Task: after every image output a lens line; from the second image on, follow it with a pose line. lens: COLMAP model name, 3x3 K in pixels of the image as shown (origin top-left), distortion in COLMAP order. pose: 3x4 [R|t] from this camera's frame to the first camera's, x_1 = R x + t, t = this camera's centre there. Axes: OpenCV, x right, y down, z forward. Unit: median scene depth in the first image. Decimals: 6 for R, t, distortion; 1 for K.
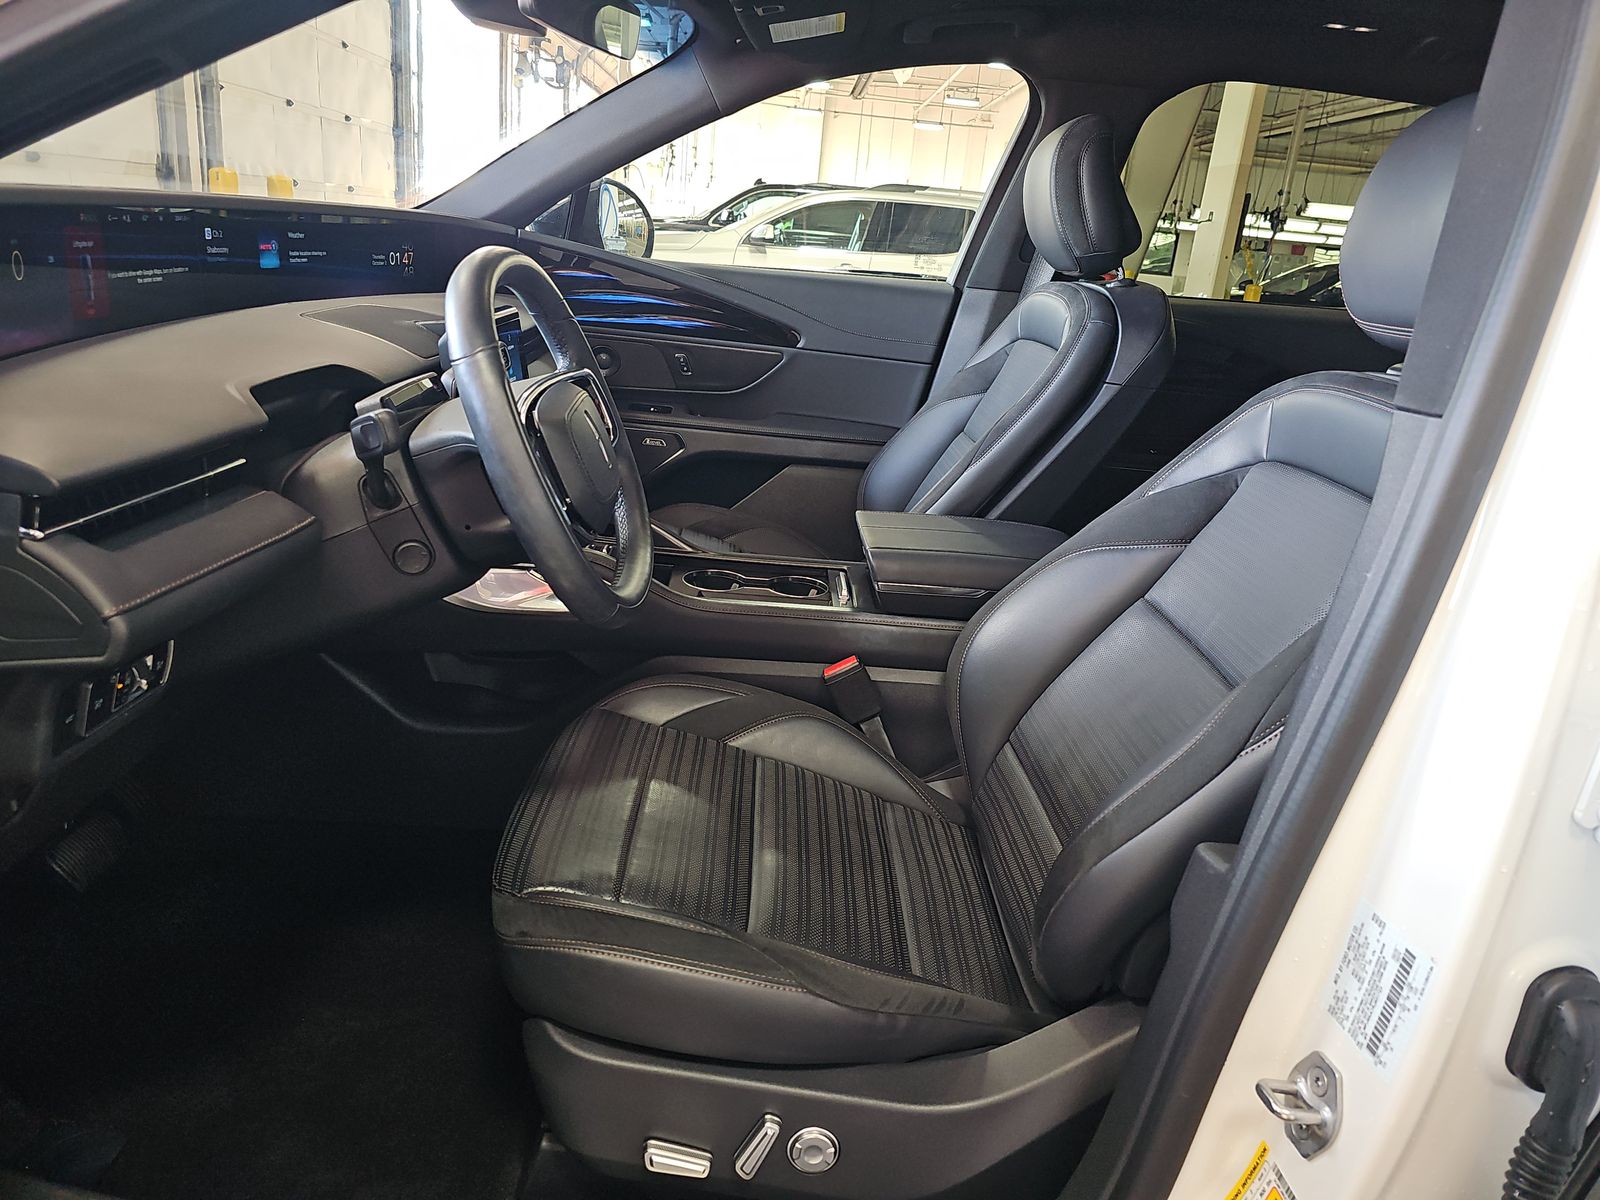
lens RADIAL K [[1053.3, 0, 800.0], [0, 1053.3, 600.0], [0, 0, 1]] dist [0.044587, -0.057827]
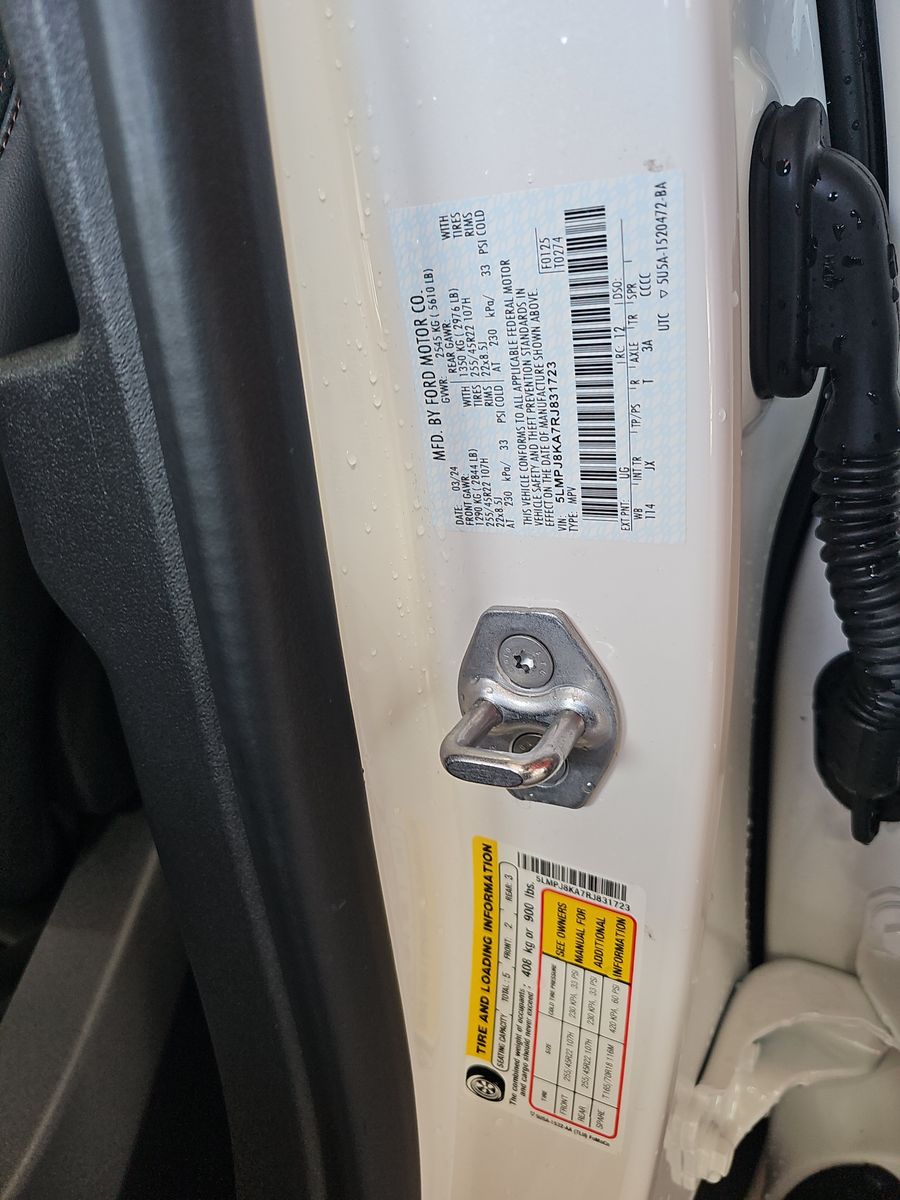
lens RADIAL K [[790.0, 0, 450.0], [0, 790.0, 600.0], [0, 0, 1]] dist [0.044587, -0.057827]
pose [[0.522175, -0.564489, 0.639286, 0.273483], [0.456004, 0.818248, 0.350043, 0.302706], [-0.720690, 0.108733, 0.684678, 0.798009]]
